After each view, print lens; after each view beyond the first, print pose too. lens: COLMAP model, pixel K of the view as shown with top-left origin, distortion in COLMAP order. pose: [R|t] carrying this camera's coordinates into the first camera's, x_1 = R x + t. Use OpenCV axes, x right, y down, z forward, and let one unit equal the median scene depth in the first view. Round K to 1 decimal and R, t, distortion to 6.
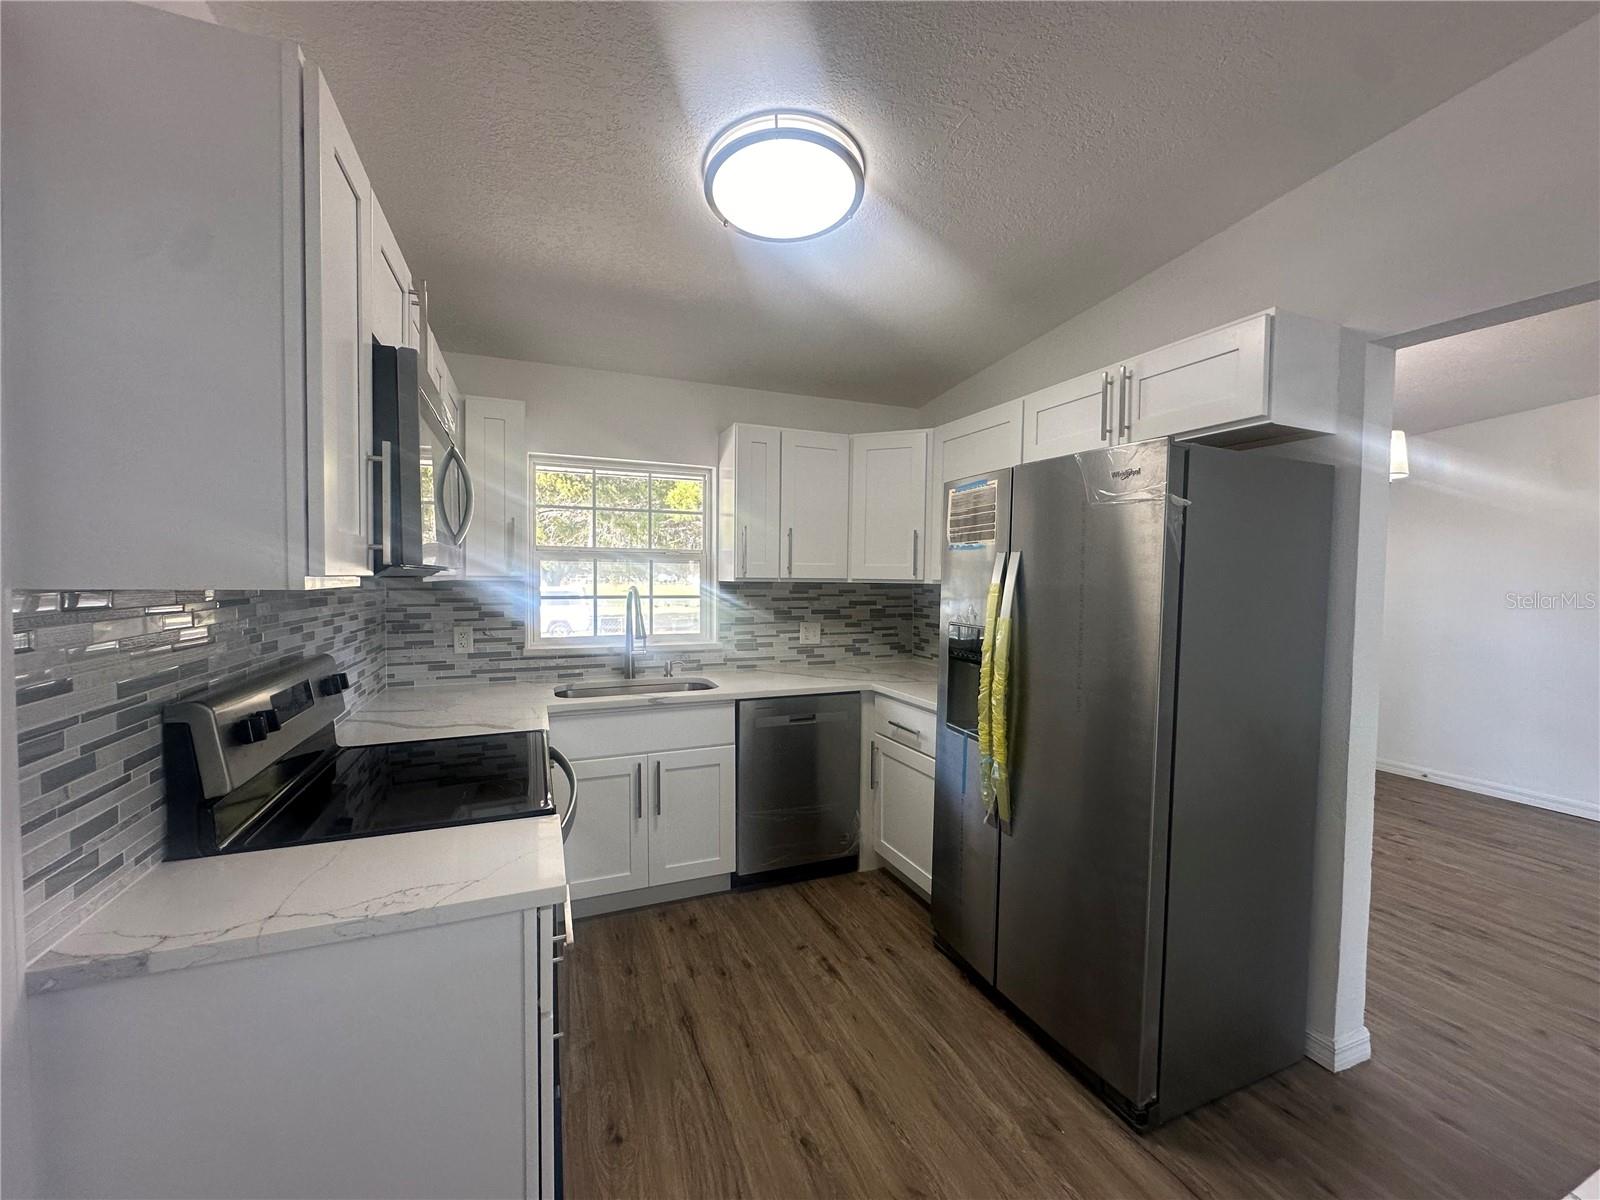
lens RADIAL K [[637.6, 0, 797.2], [0, 637.6, 601.7], [0, 0, 1]] dist [-0.003440, 0.000283]
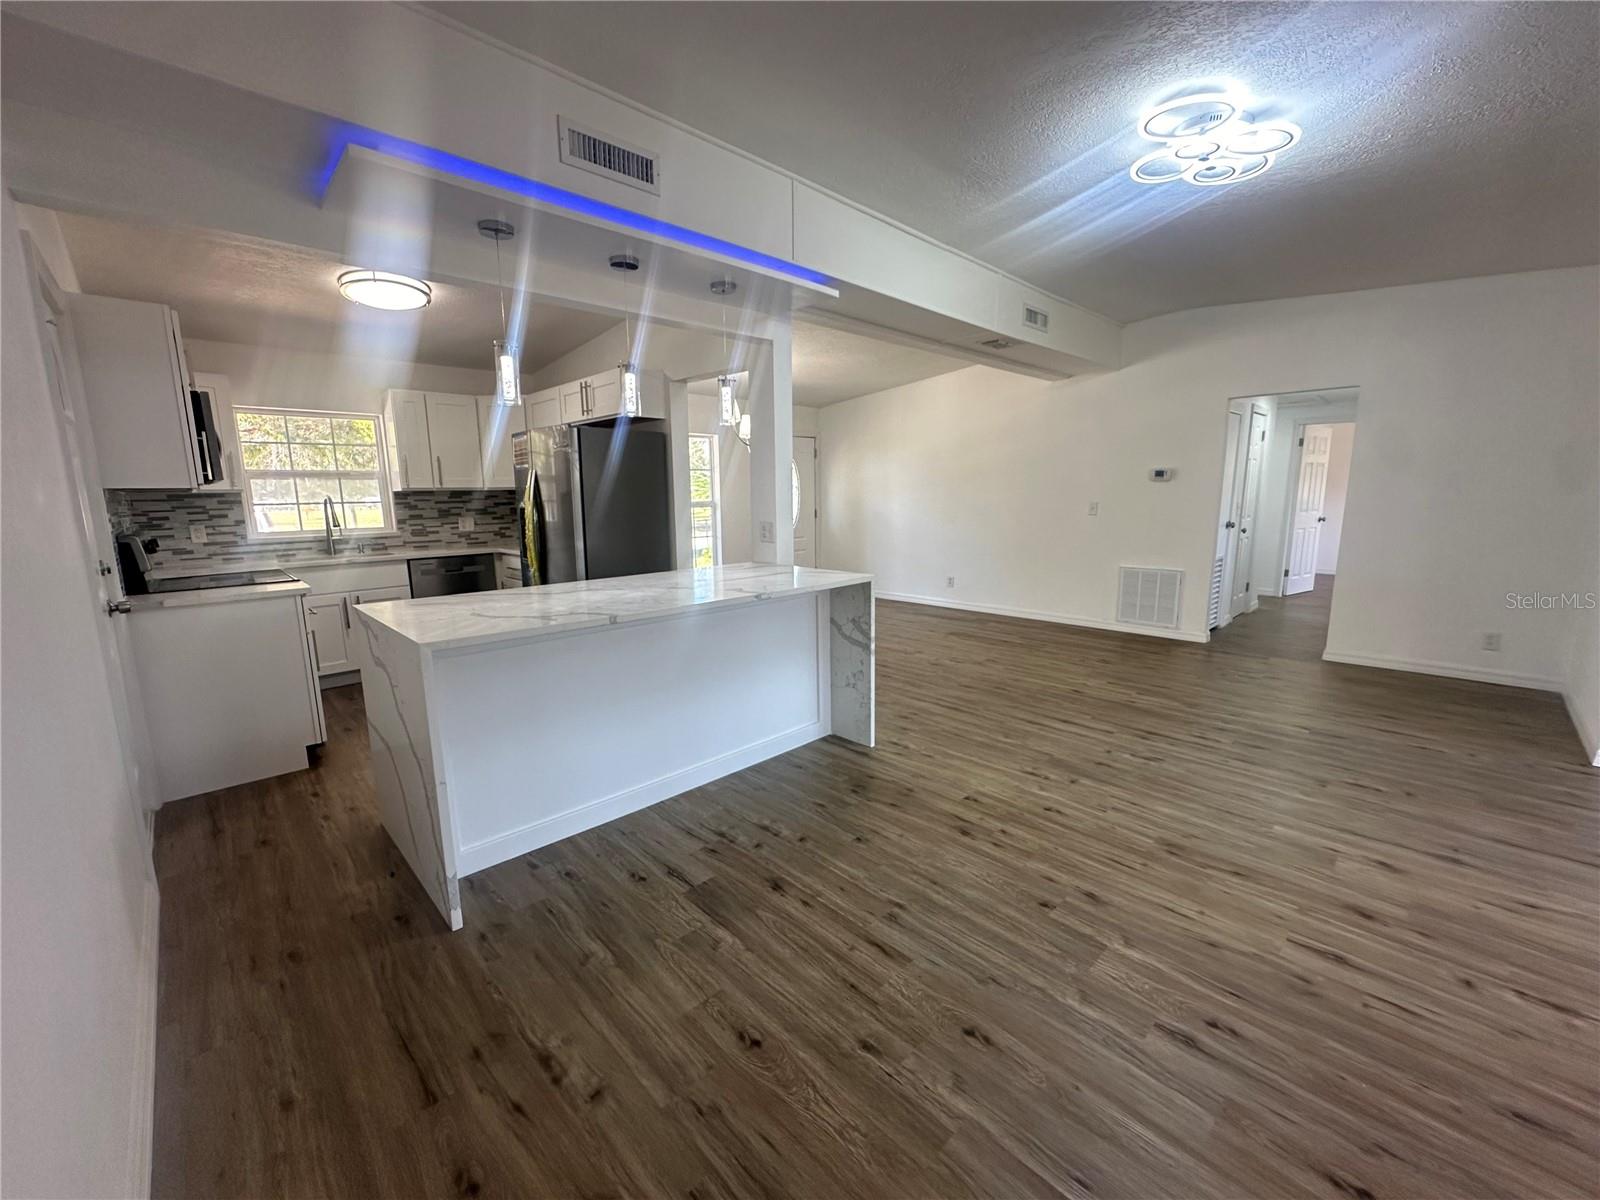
lens RADIAL K [[637.6, 0, 797.2], [0, 637.6, 601.7], [0, 0, 1]] dist [-0.003440, 0.000283]
pose [[0.929260, -0.085332, 0.359435, 0.238397], [0.037845, 0.989827, 0.137148, 0.065801], [-0.367482, -0.113843, 0.923037, -0.922950]]
